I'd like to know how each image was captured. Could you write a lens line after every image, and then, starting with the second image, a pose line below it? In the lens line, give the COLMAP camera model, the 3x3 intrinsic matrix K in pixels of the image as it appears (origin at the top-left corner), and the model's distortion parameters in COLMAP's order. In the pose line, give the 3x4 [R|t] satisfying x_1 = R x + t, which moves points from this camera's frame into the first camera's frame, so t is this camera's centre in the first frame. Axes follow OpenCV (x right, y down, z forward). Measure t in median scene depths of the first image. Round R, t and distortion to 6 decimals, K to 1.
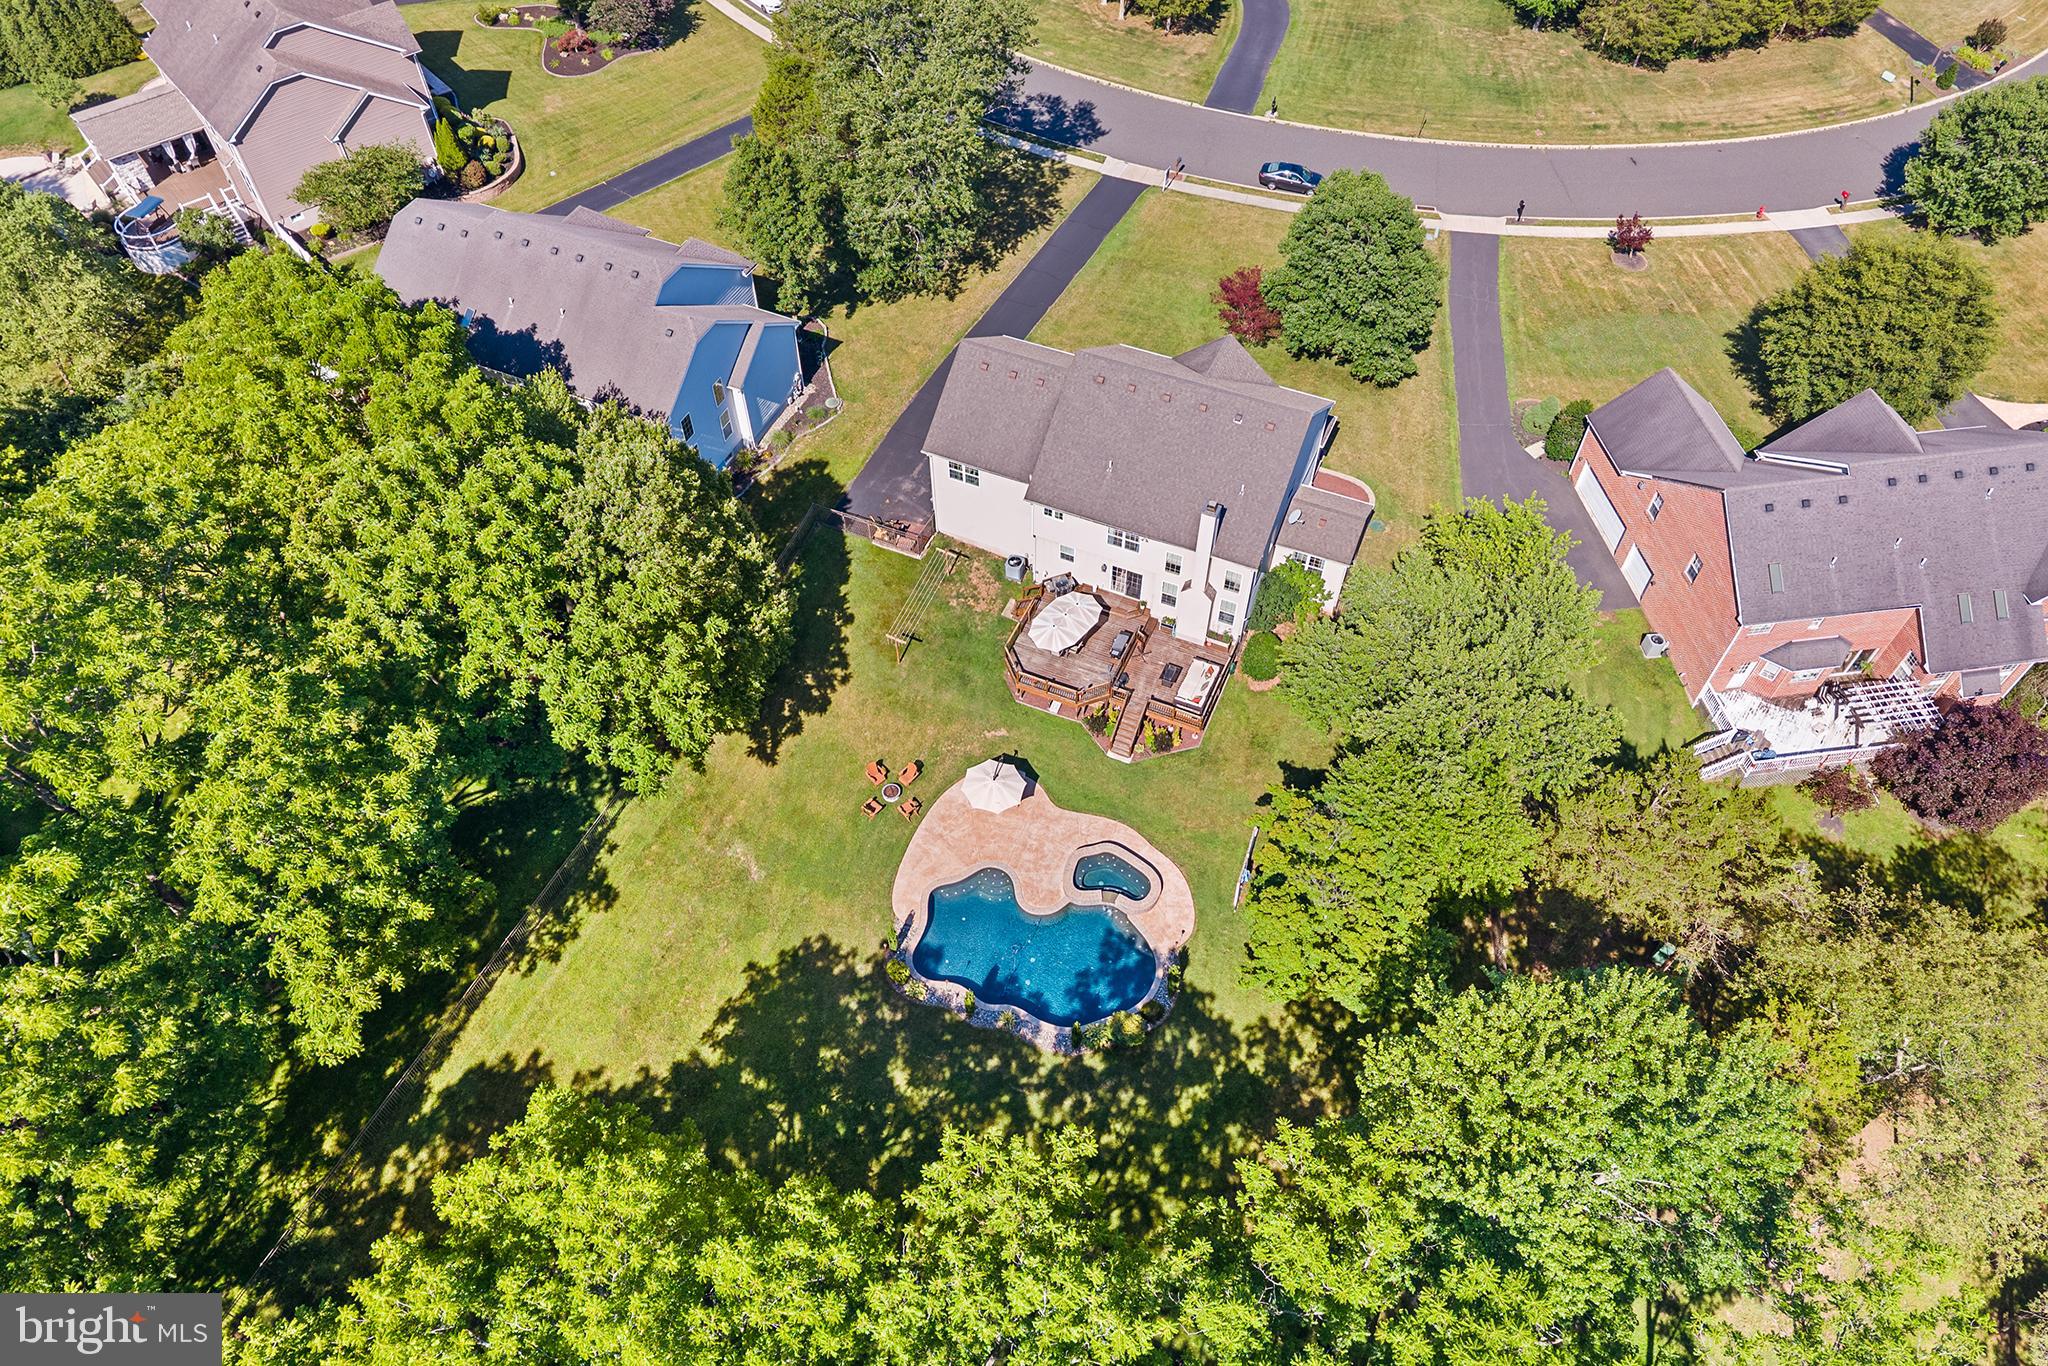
lens RADIAL K [[1372.9, 0, 1028.9], [0, 1372.9, 665.9], [0, 0, 1]] dist [0.025100, -0.023929]
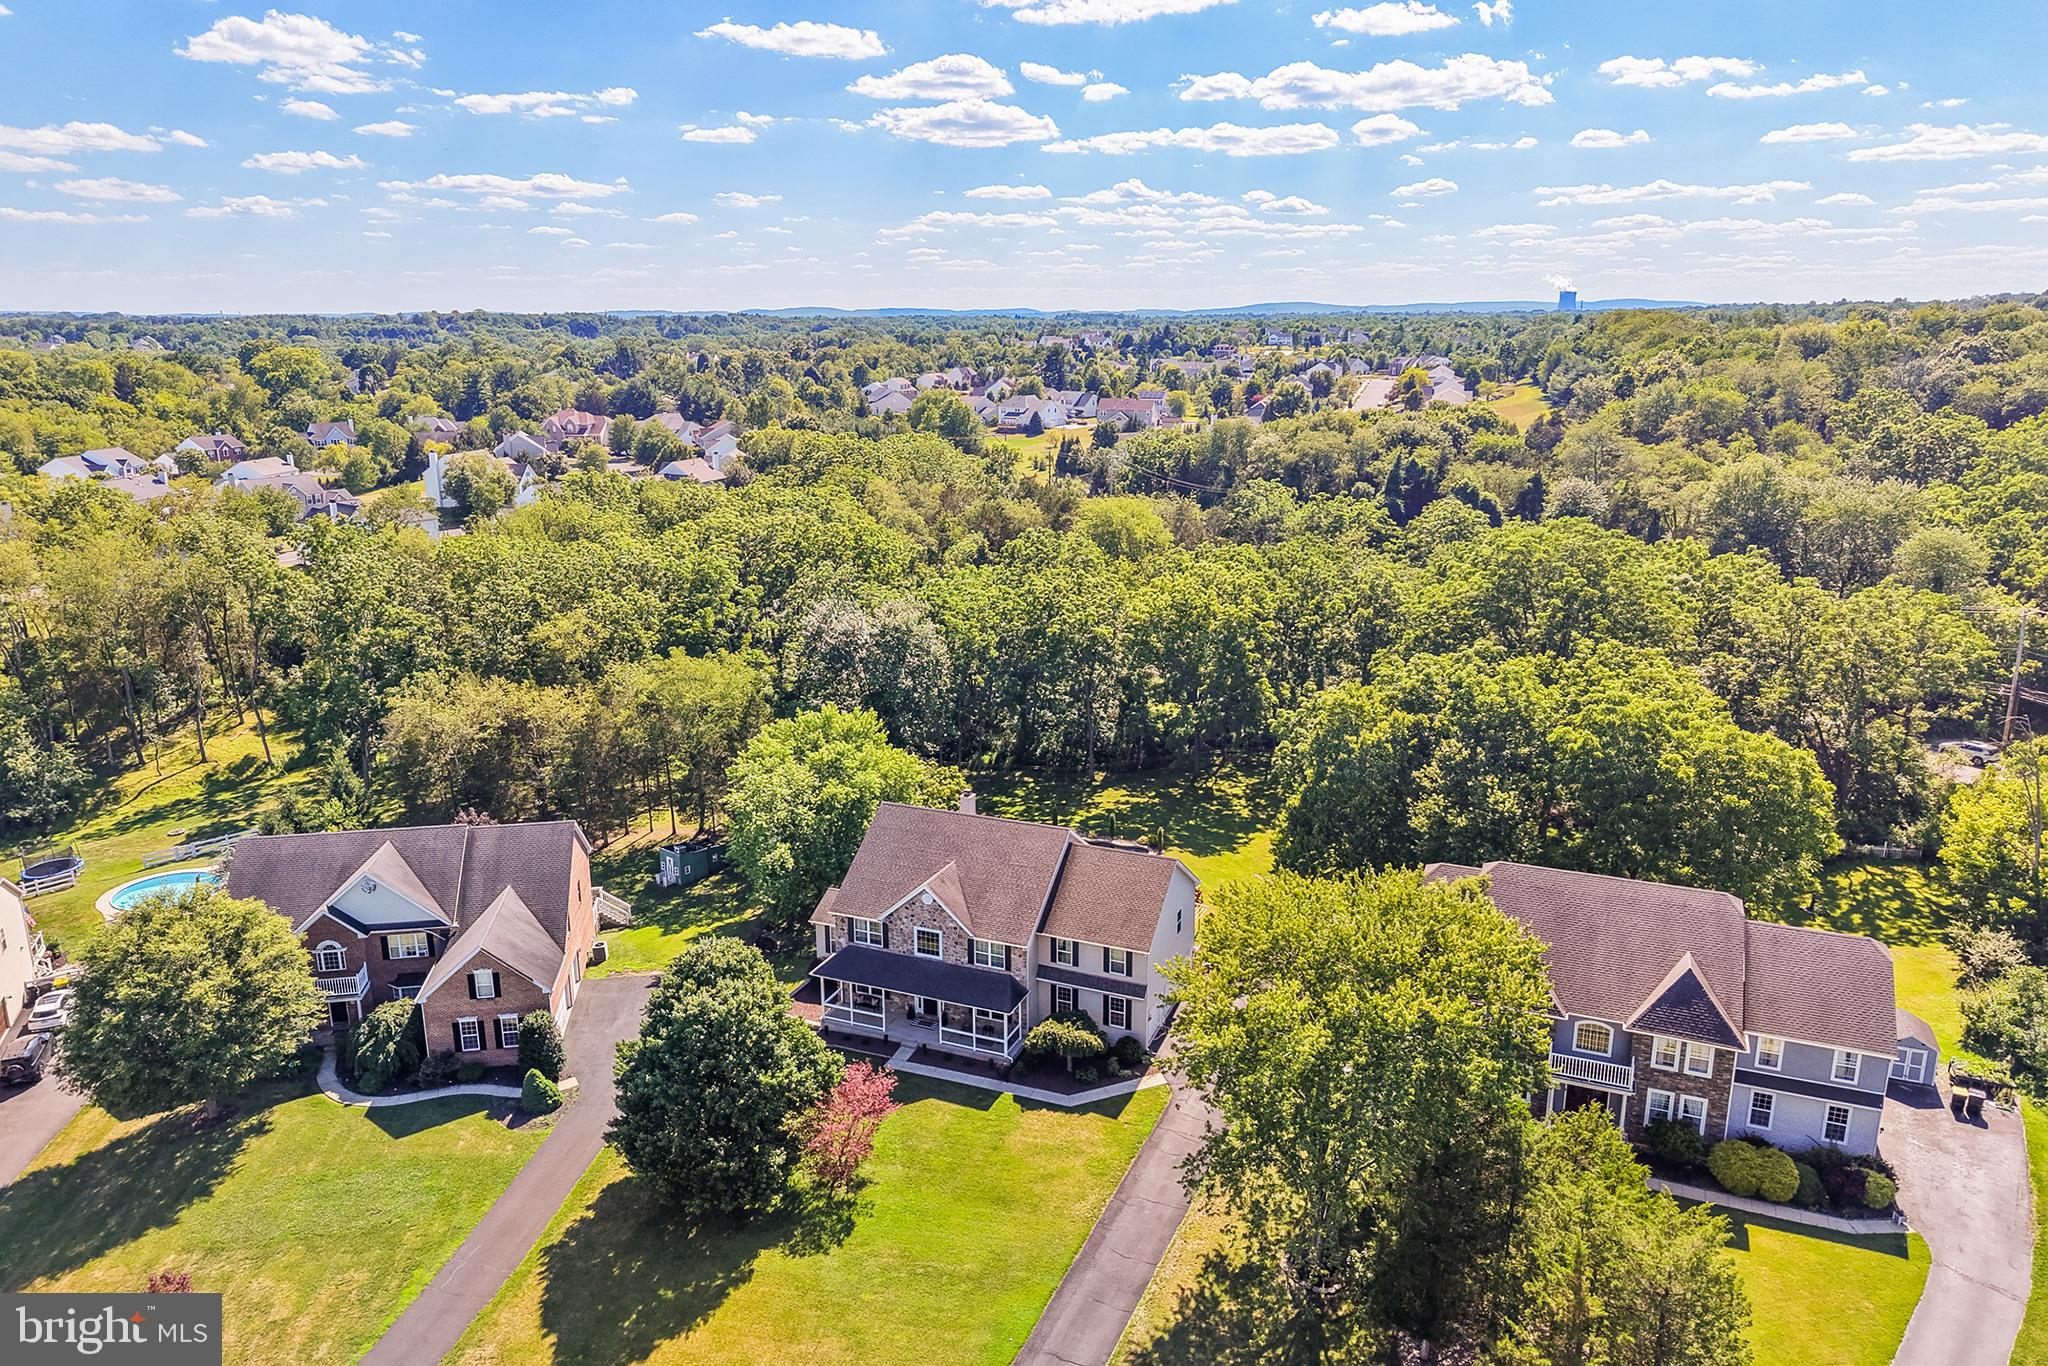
lens RADIAL K [[1372.9, 0, 1023.9], [0, 1372.9, 697.0], [0, 0, 1]] dist [0.025100, -0.023929]
pose [[-0.999684, 0.013494, -0.021213, 0.100709], [-0.014215, 0.392579, 0.919608, -1.415265], [0.020737, 0.919619, -0.392263, 1.449653]]
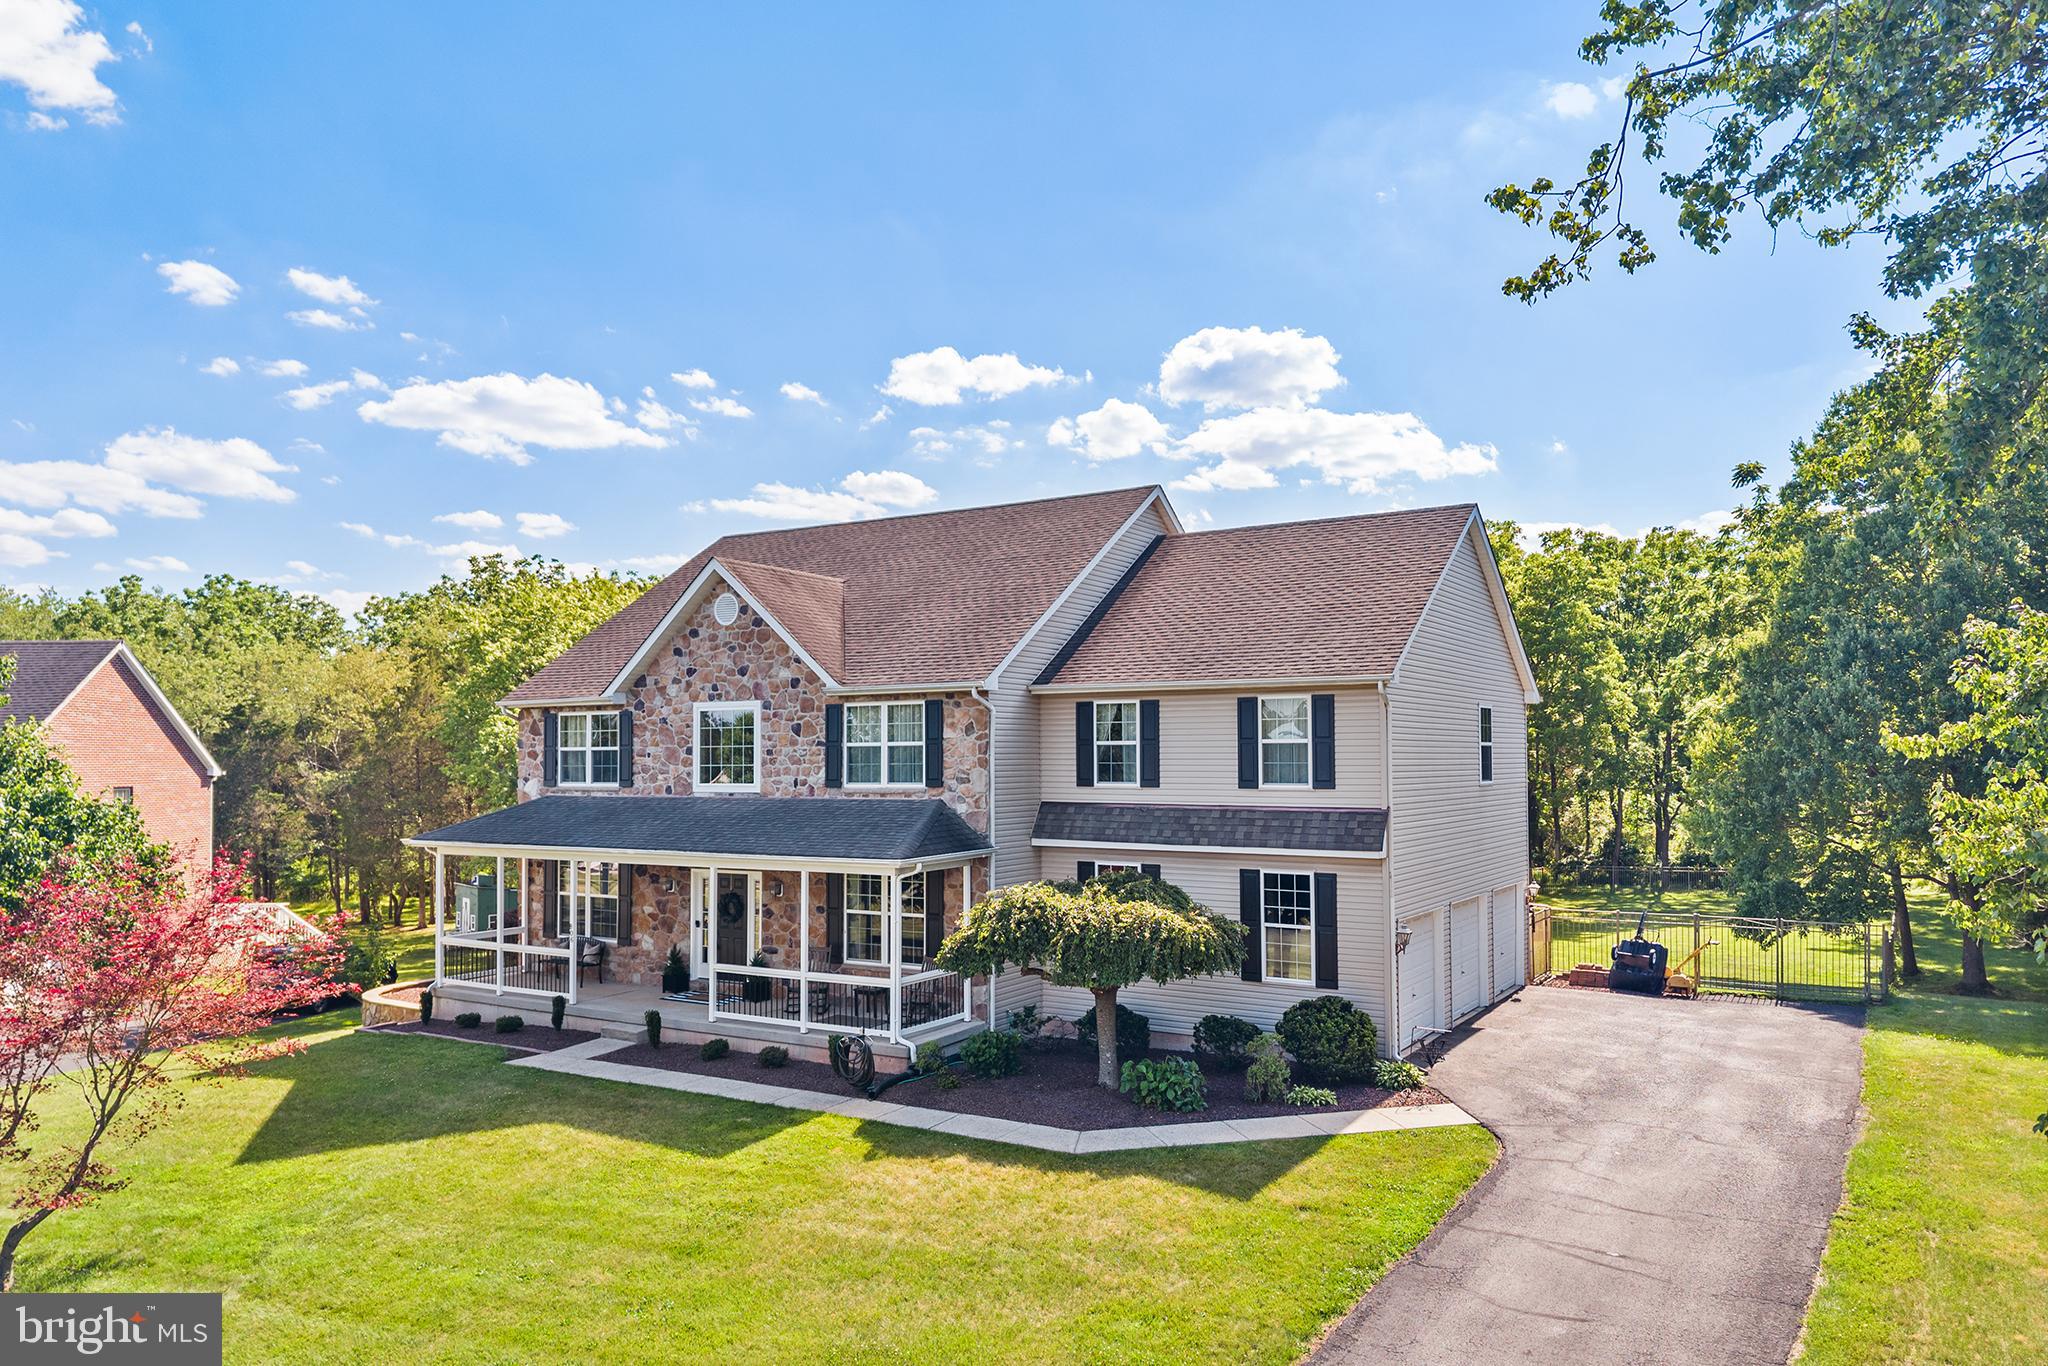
lens RADIAL K [[1406.3, 0, 1036.3], [0, 1406.3, 725.1], [0, 0, 1]] dist [0.010125, 0.000260]
pose [[-0.991024, 0.014195, 0.132928, 0.015028], [0.110869, 0.642861, 0.757917, -0.542584], [-0.074695, 0.765852, -0.638664, 1.430310]]
